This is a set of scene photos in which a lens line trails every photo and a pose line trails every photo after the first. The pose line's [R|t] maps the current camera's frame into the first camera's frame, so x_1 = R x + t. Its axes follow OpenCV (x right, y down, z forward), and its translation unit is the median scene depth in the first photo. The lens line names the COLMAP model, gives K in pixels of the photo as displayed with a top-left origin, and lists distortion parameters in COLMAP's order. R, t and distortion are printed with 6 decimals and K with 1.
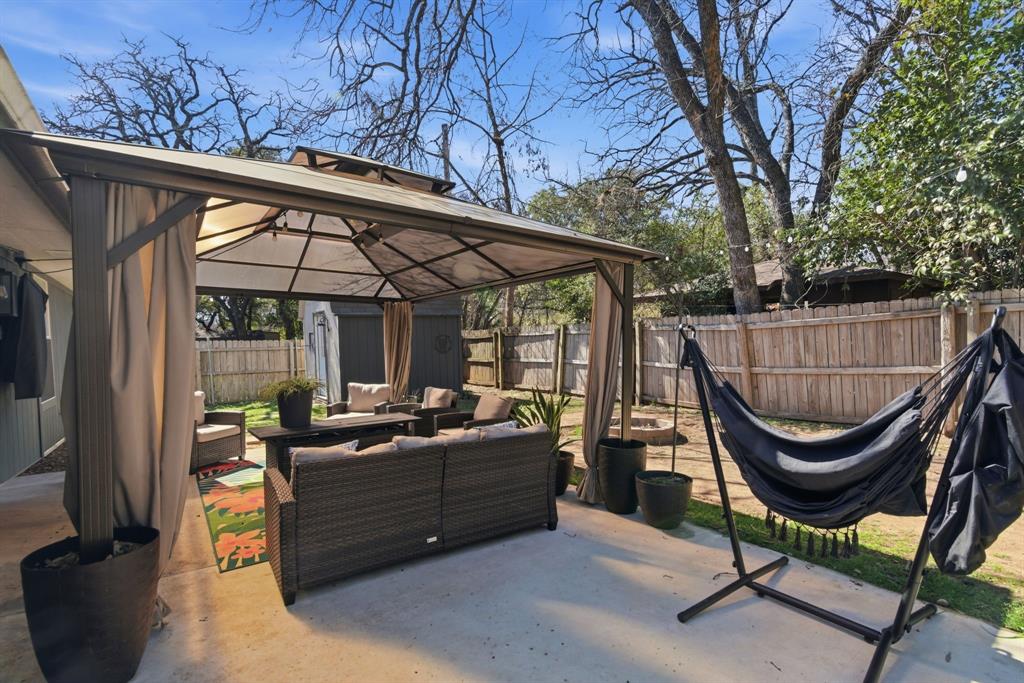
lens RADIAL K [[469.3, 0, 511.9], [0, 469.3, 344.8], [0, 0, 1]] dist [-0.002812, 0.000881]
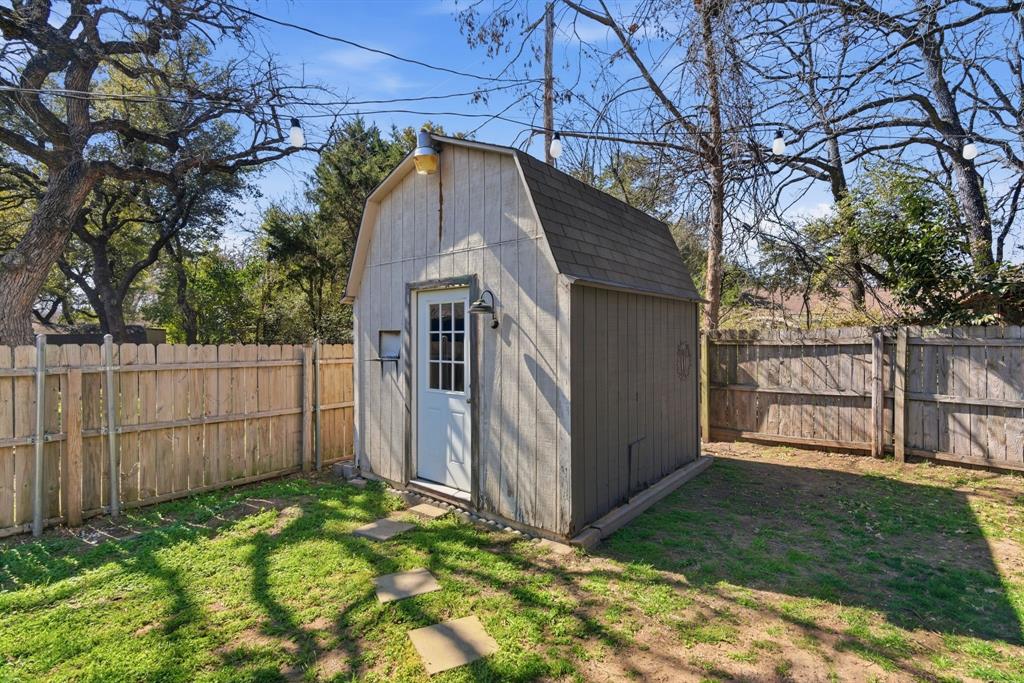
lens RADIAL K [[469.3, 0, 511.2], [0, 469.3, 338.5], [0, 0, 1]] dist [-0.002812, 0.000881]
pose [[0.971122, 0.021545, 0.237607, -0.407451], [-0.014350, 0.999386, -0.031969, -0.005022], [-0.238150, 0.027636, 0.970835, 0.536484]]
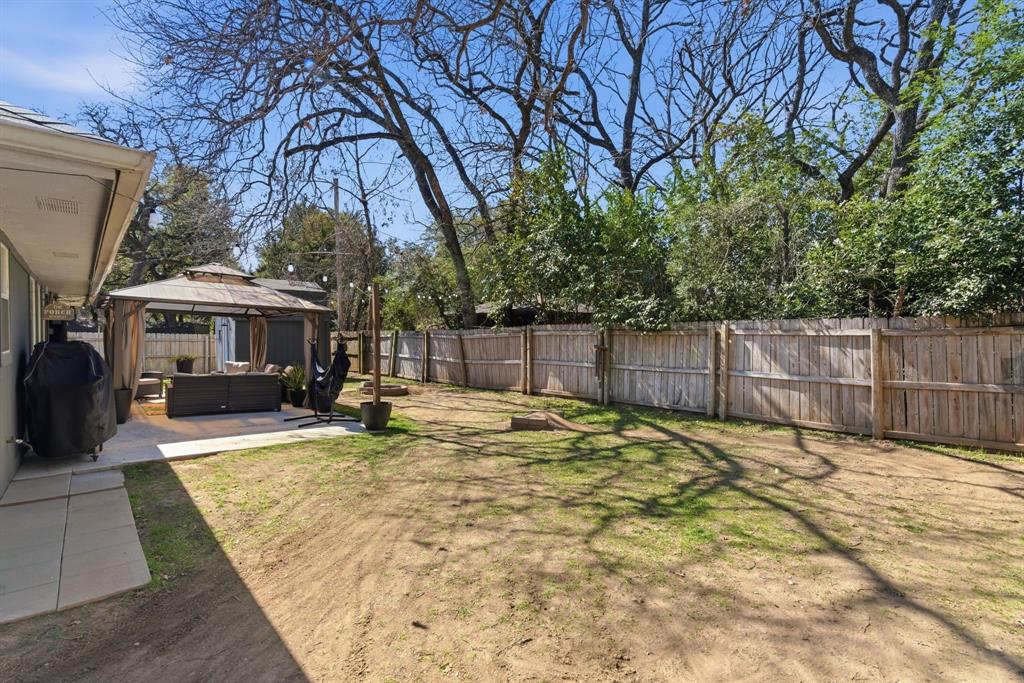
lens RADIAL K [[469.3, 0, 513.0], [0, 469.3, 338.5], [0, 0, 1]] dist [-0.002812, 0.000881]
pose [[0.994466, 0.033875, 0.099443, 0.306263], [-0.032858, 0.999390, -0.011845, -0.011210], [-0.099784, 0.008511, 0.994973, -0.491301]]
